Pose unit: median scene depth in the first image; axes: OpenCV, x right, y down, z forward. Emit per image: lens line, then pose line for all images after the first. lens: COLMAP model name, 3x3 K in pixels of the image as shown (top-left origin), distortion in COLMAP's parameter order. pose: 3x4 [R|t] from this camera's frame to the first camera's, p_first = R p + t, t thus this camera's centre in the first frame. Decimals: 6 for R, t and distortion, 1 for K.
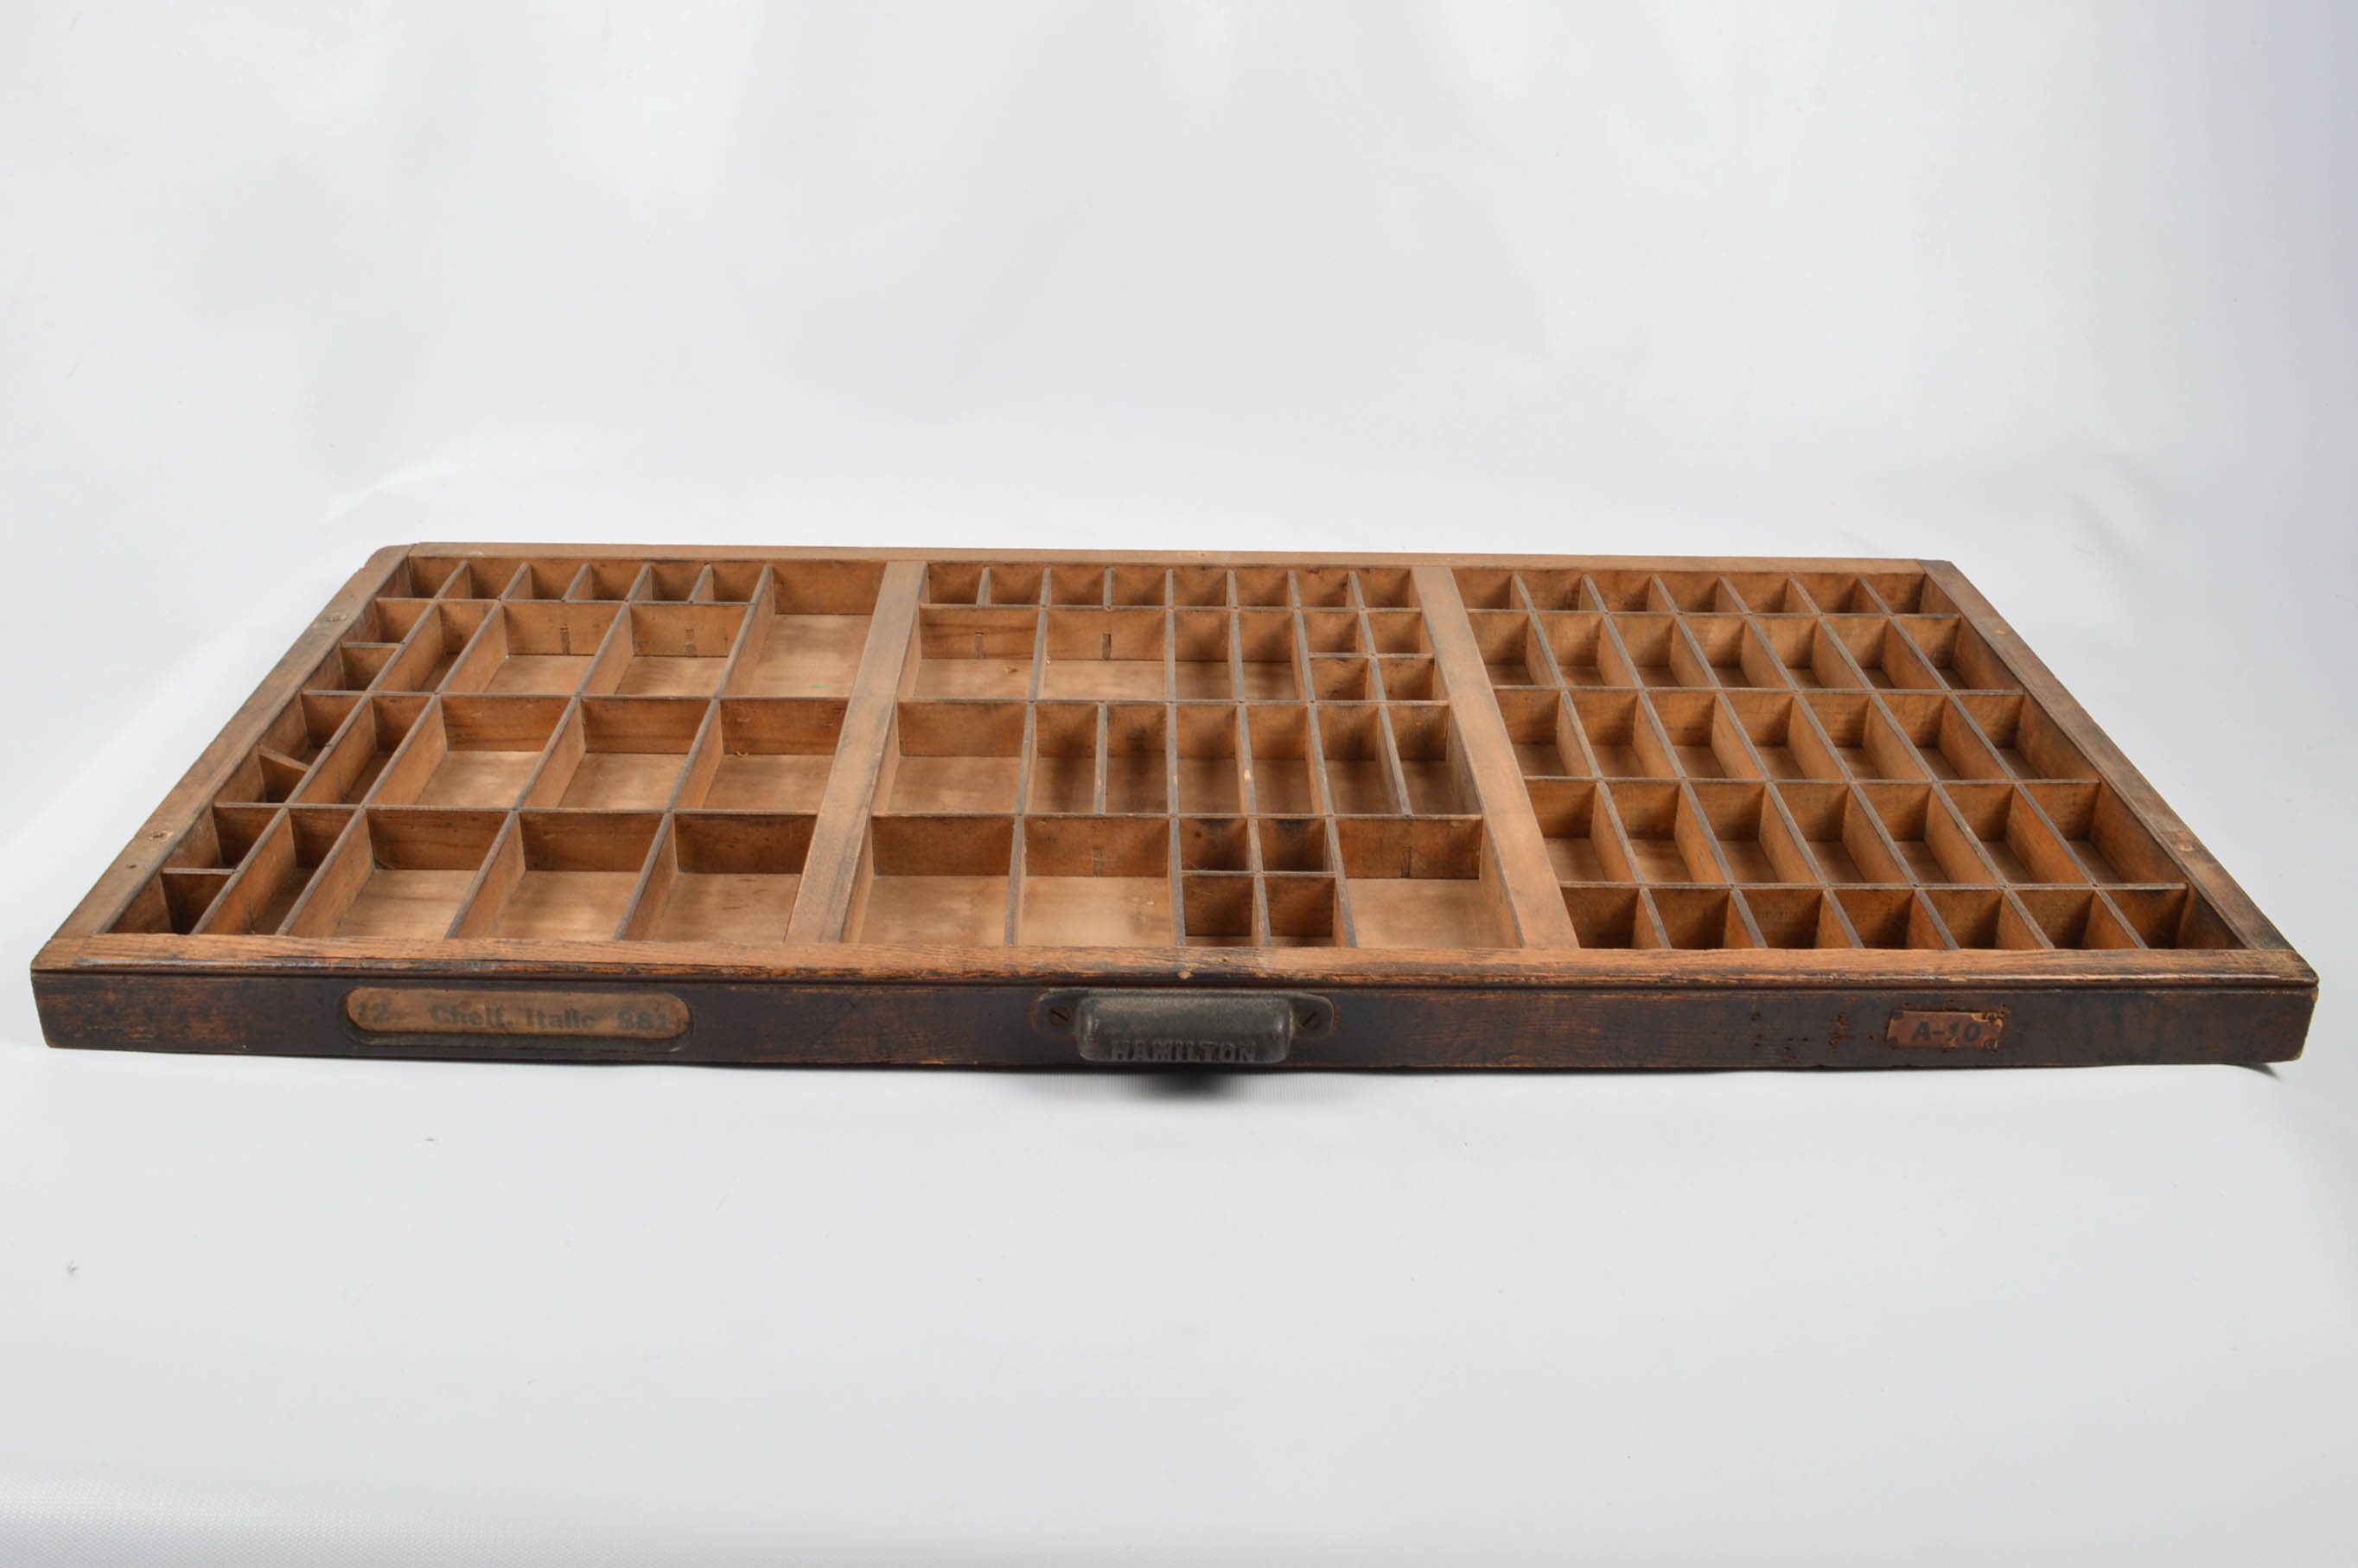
lens RADIAL K [[2270.1, 0, 1179.0], [0, 2270.1, 784.0], [0, 0, 1]] dist [-0.063647, 0.000848]
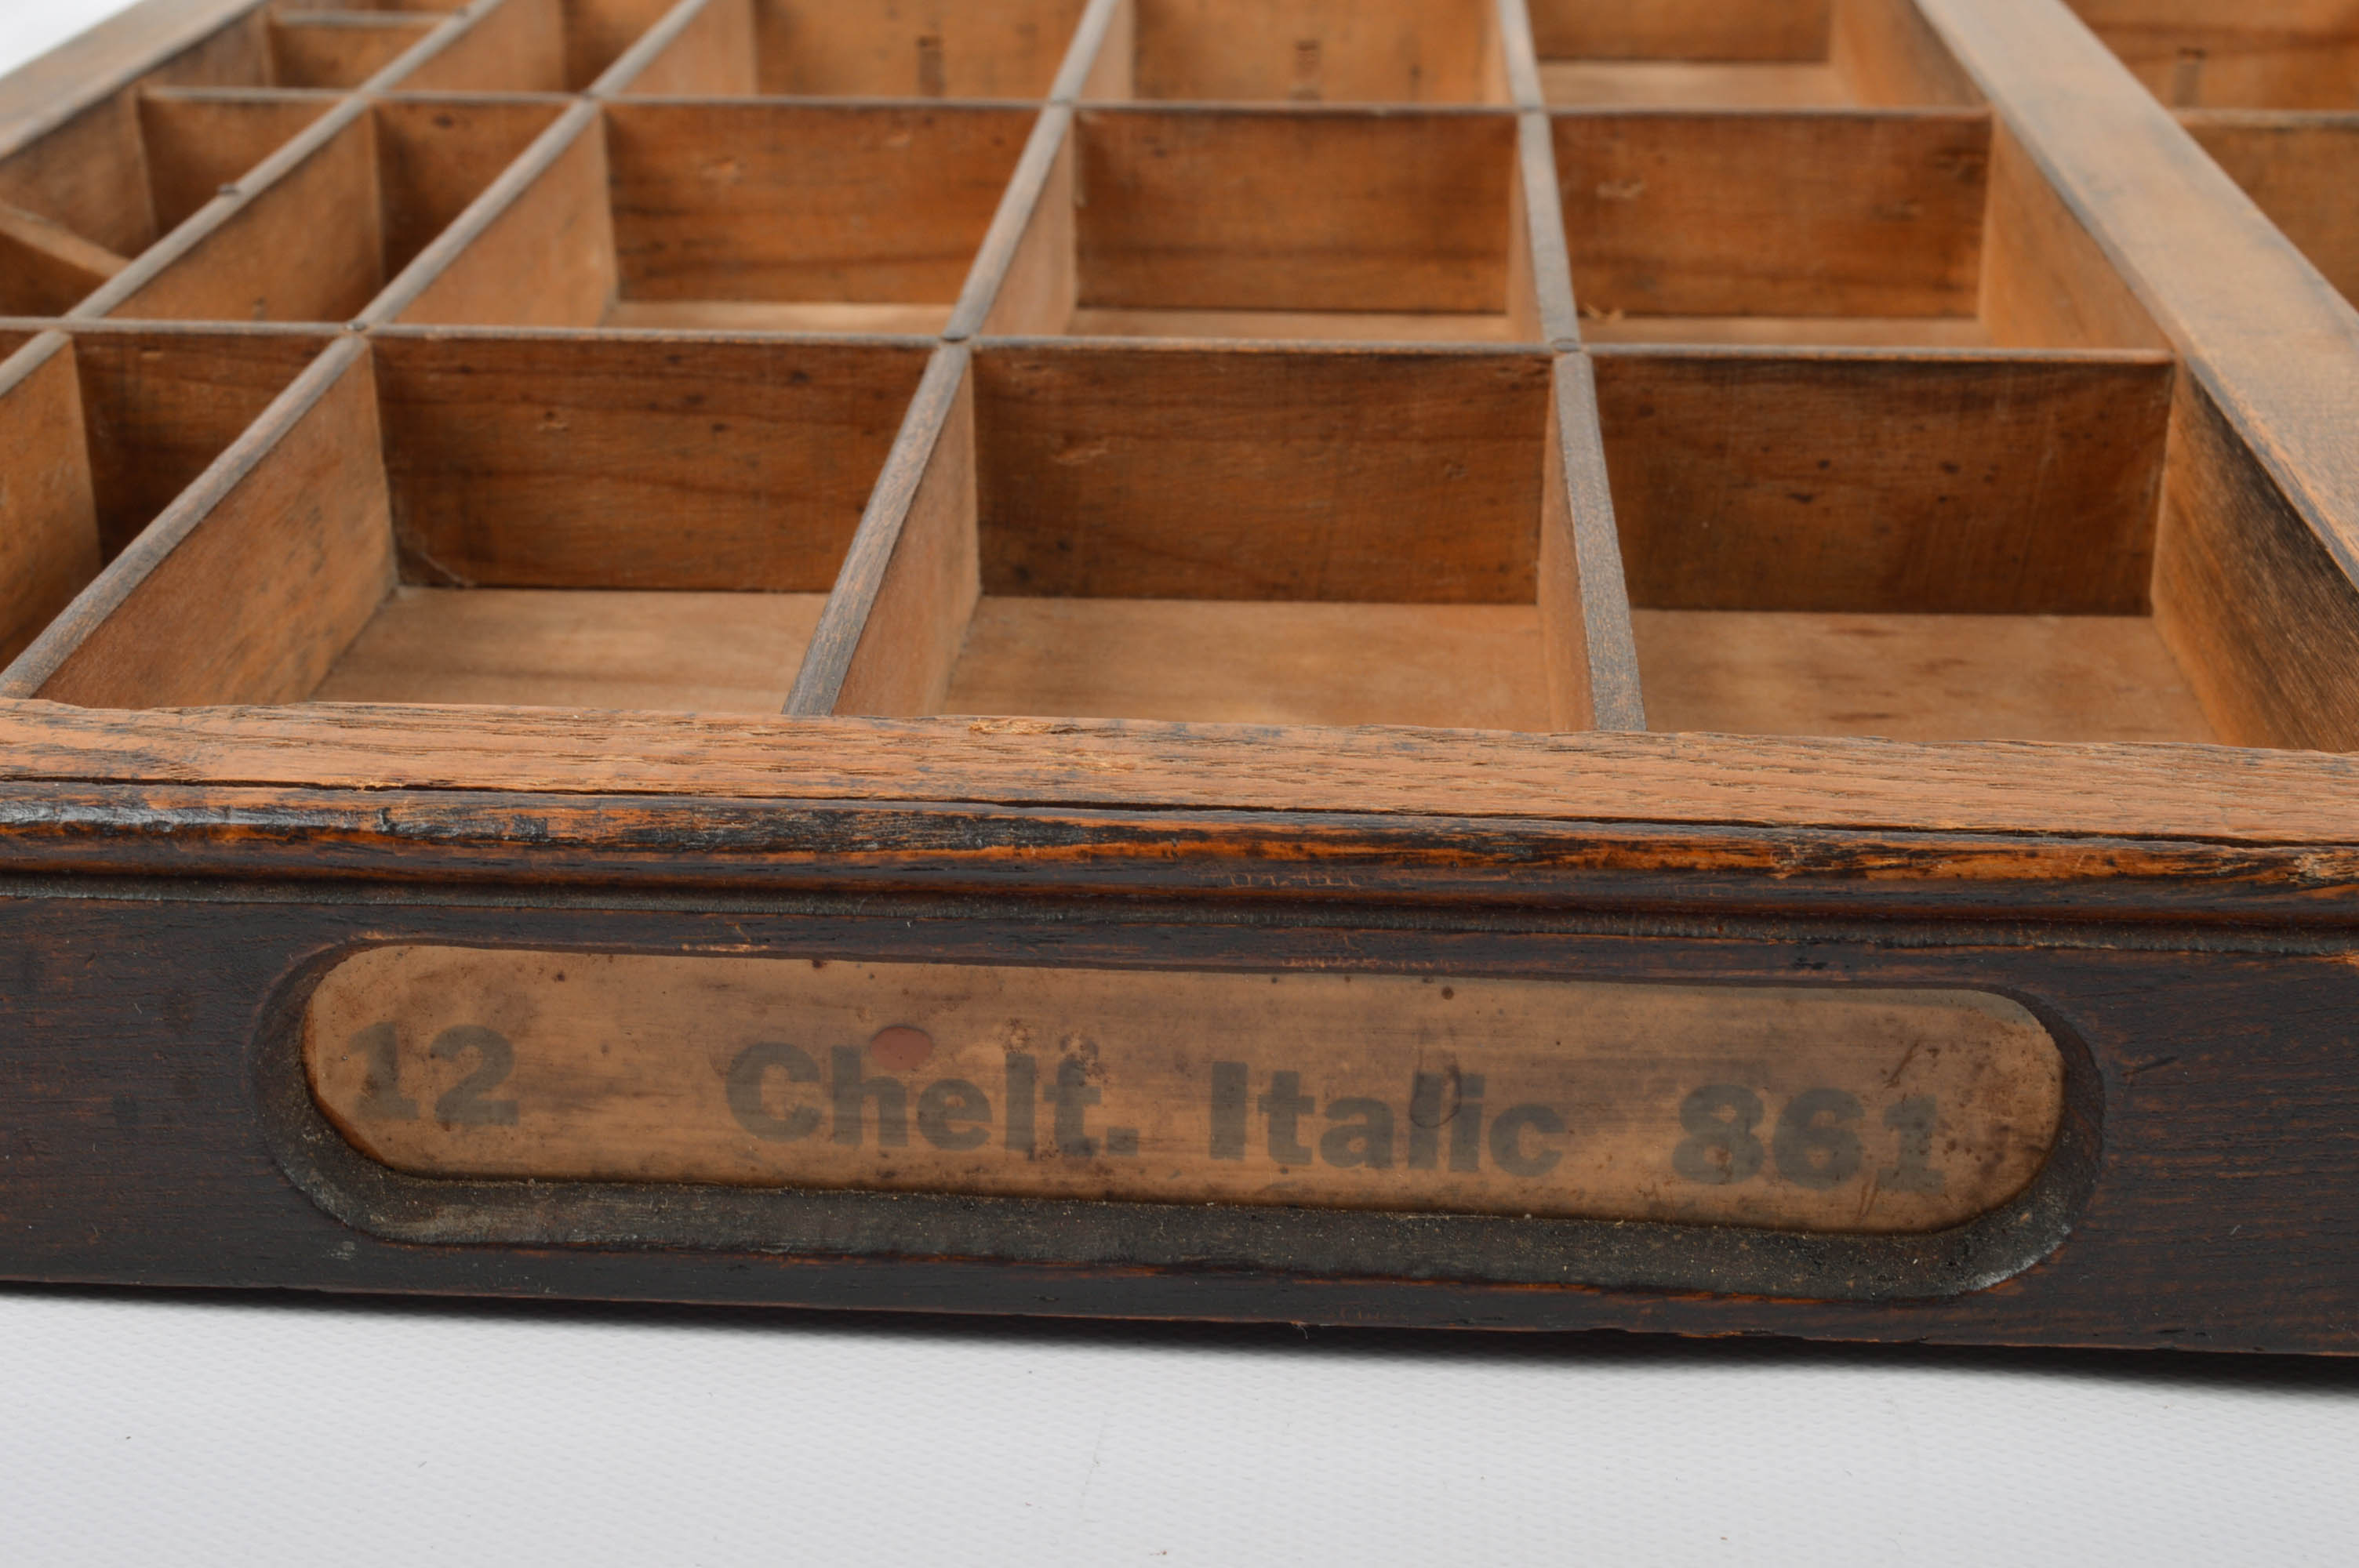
lens RADIAL K [[3366.2, 0, 1179.5], [0, 3366.2, 784.0], [0, 0, 1]] dist [-0.005628, 0.020287]
pose [[0.997001, 0.007119, -0.077056, -0.268972], [-0.011144, 0.998588, -0.051940, 0.090098], [0.076577, 0.052643, 0.995673, 0.705451]]
